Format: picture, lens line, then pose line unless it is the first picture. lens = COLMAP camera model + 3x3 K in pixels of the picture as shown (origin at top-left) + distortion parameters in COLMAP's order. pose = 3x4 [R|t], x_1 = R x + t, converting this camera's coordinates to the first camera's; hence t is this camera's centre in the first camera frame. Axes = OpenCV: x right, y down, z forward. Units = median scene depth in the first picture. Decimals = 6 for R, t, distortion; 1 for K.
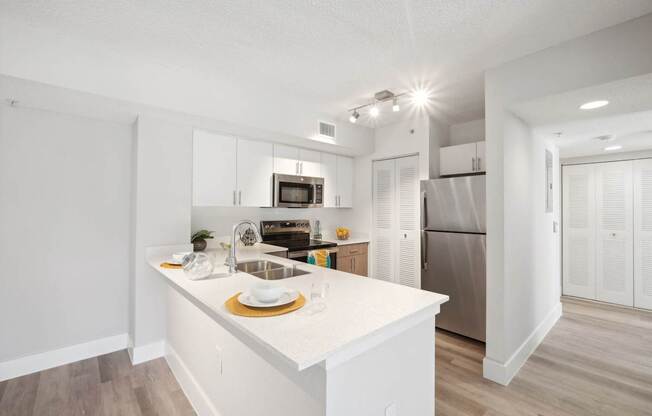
lens RADIAL K [[282.7, 0, 325.8], [0, 282.7, 212.3], [0, 0, 1]] dist [0.026544, 0.000393]
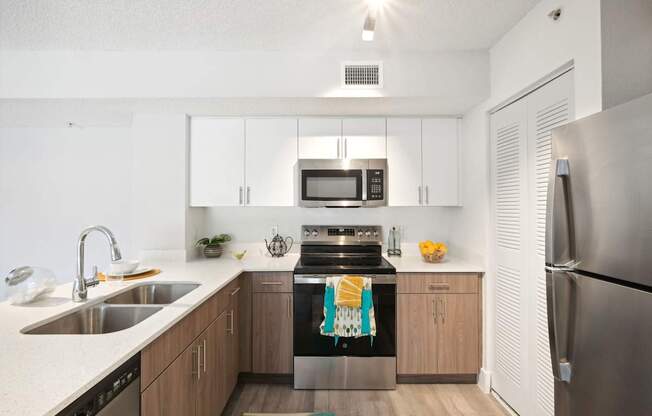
lens RADIAL K [[295.0, 0, 324.2], [0, 295.0, 208.8], [0, 0, 1]] dist [0.019170, -0.000187]
pose [[0.741646, -0.003257, -0.670784, 0.333494], [-0.002618, 0.999967, -0.007750, -0.006467], [0.670786, 0.007504, 0.741613, 0.450158]]
